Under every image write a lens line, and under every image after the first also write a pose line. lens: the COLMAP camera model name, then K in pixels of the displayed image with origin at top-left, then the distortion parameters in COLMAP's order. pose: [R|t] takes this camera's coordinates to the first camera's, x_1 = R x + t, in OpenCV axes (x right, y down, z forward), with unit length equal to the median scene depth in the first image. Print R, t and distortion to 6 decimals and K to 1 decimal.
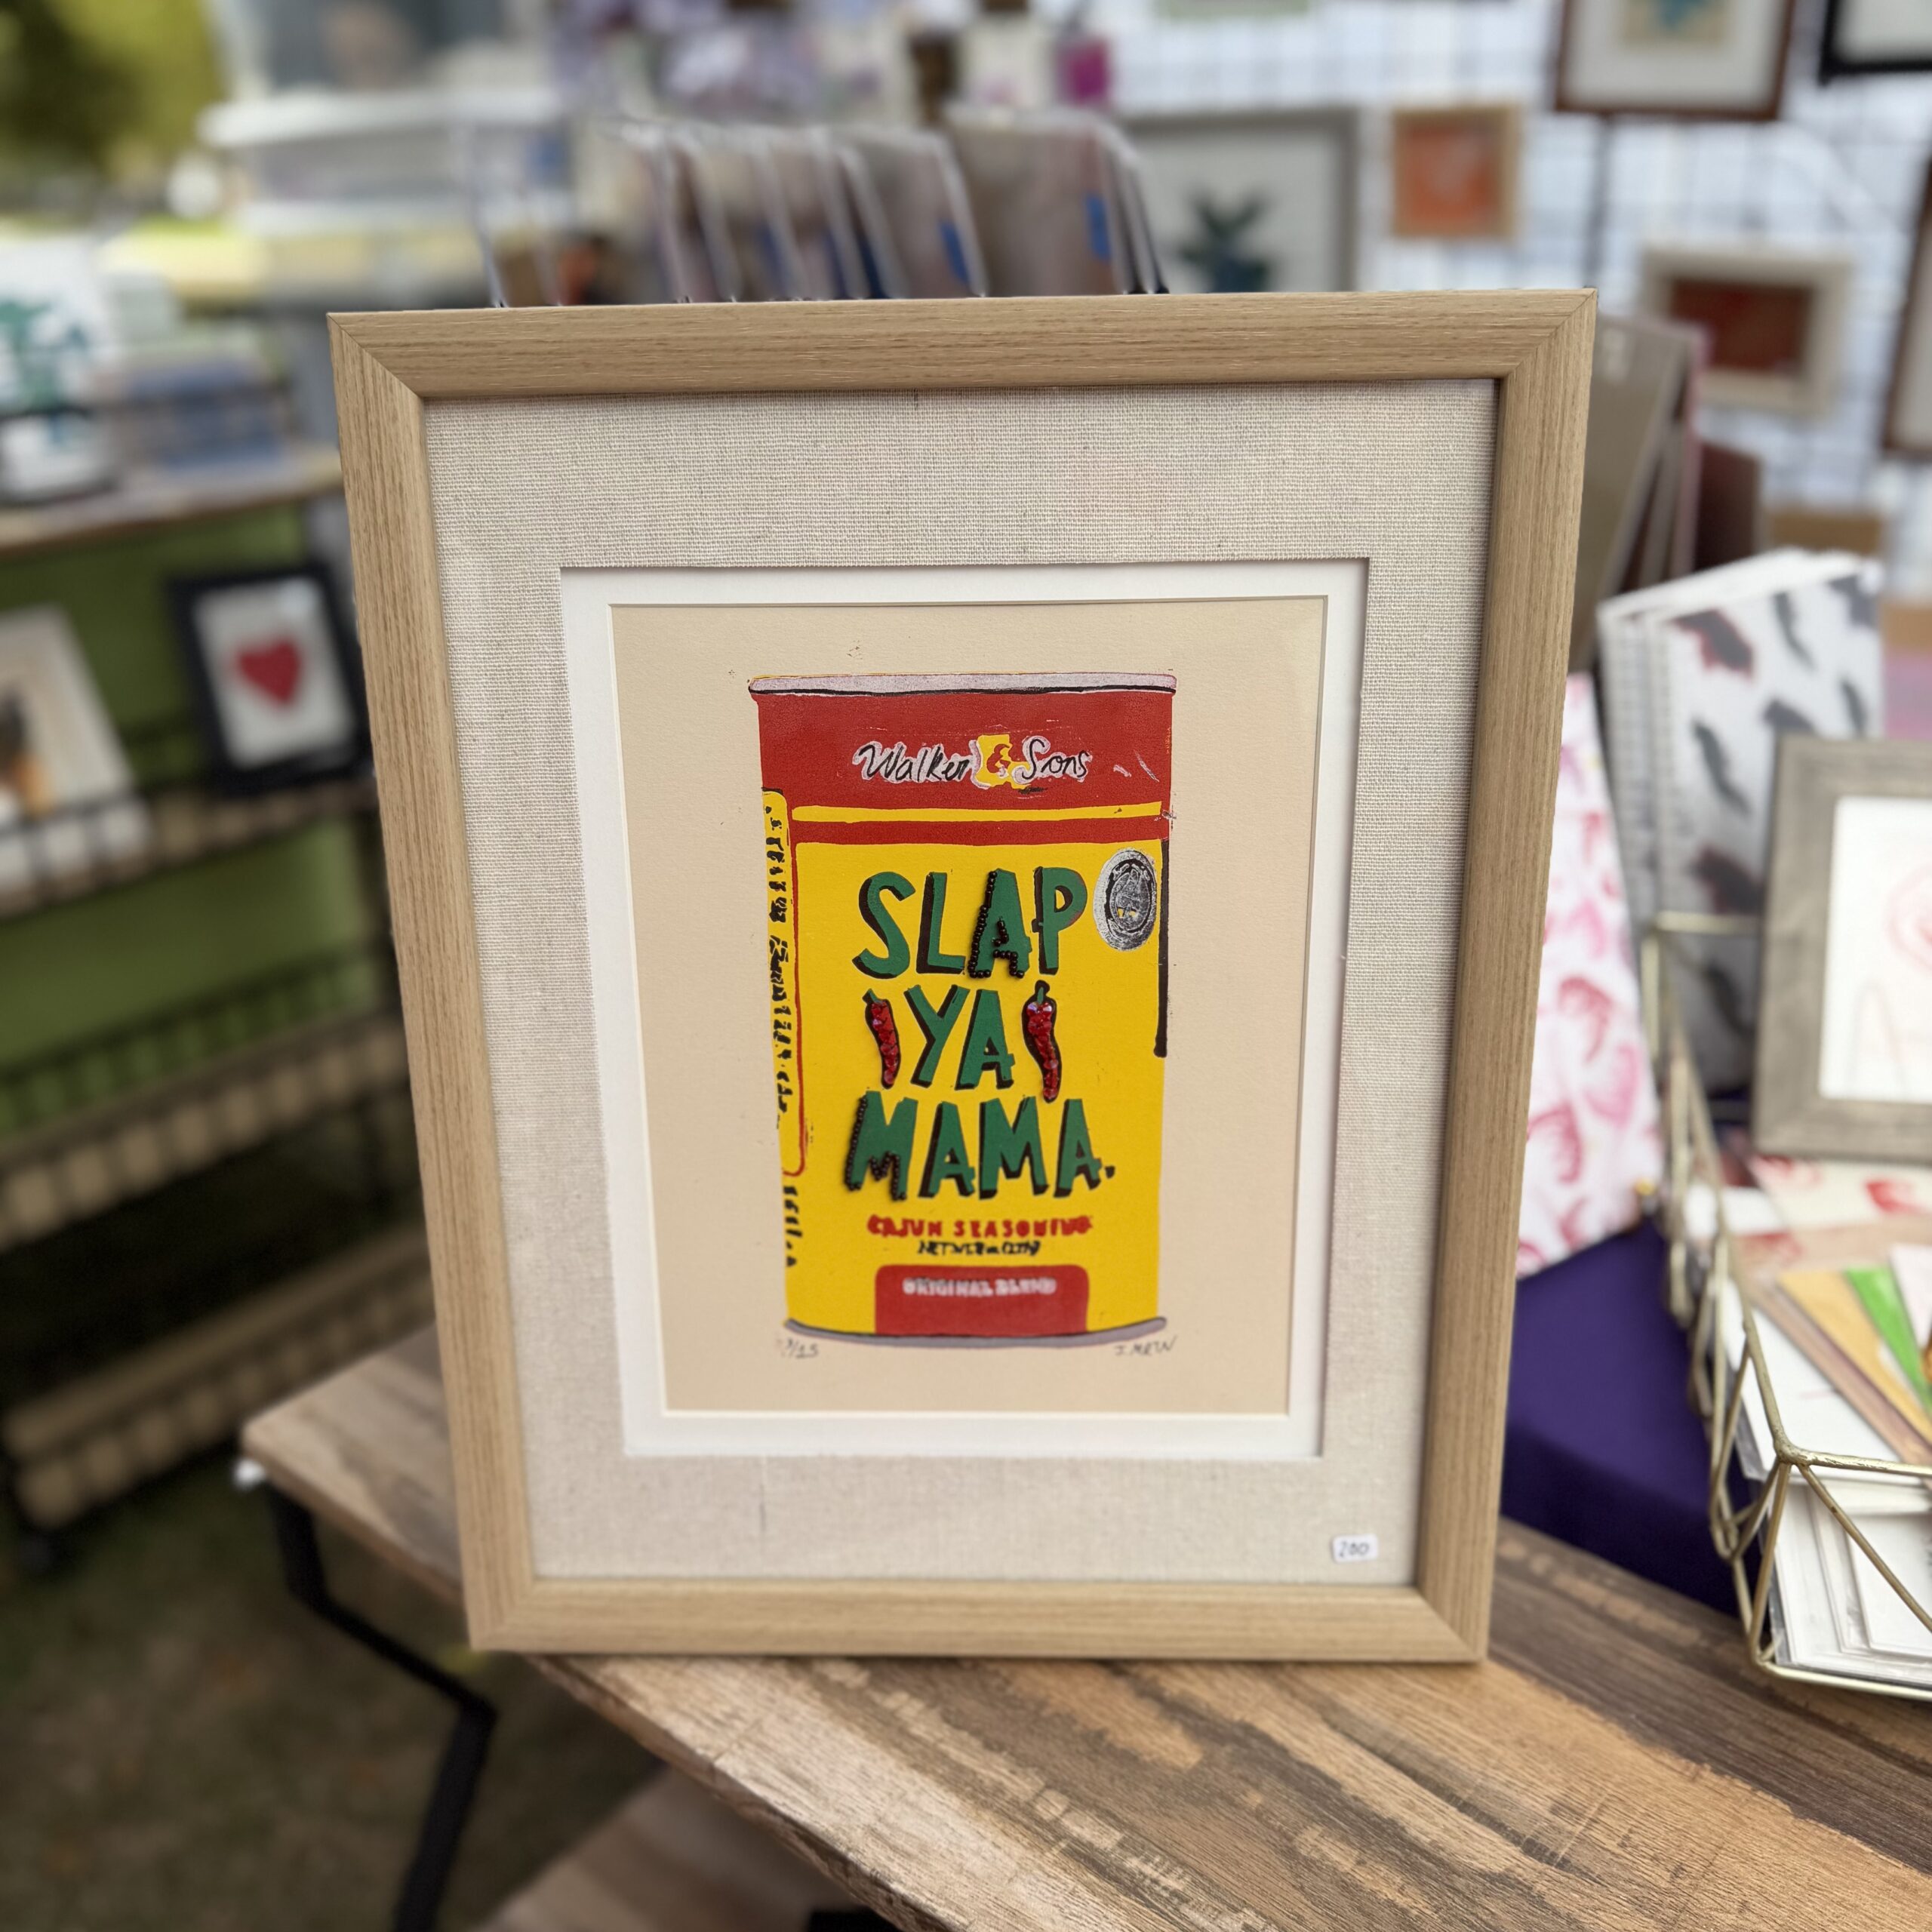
lens RADIAL K [[1813.6, 0, 962.8], [0, 1813.6, 1034.1], [0, 0, 1]] dist [0.073054, -0.158705]
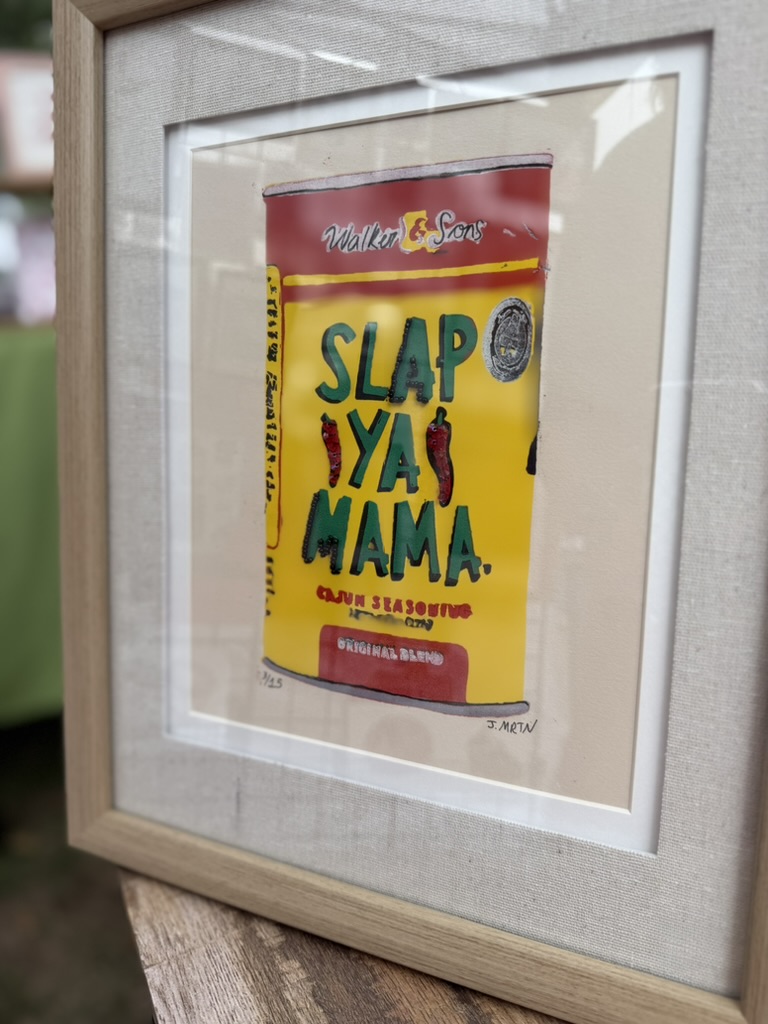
lens RADIAL K [[732.3, 0, 390.1], [0, 732.3, 523.9], [0, 0, 1]] dist [0.038771, -0.081588]
pose [[0.922397, 0.087288, -0.376251, 0.209317], [-0.153621, 0.976674, -0.150027, 0.133350], [0.354379, 0.196185, 0.914290, 0.516455]]
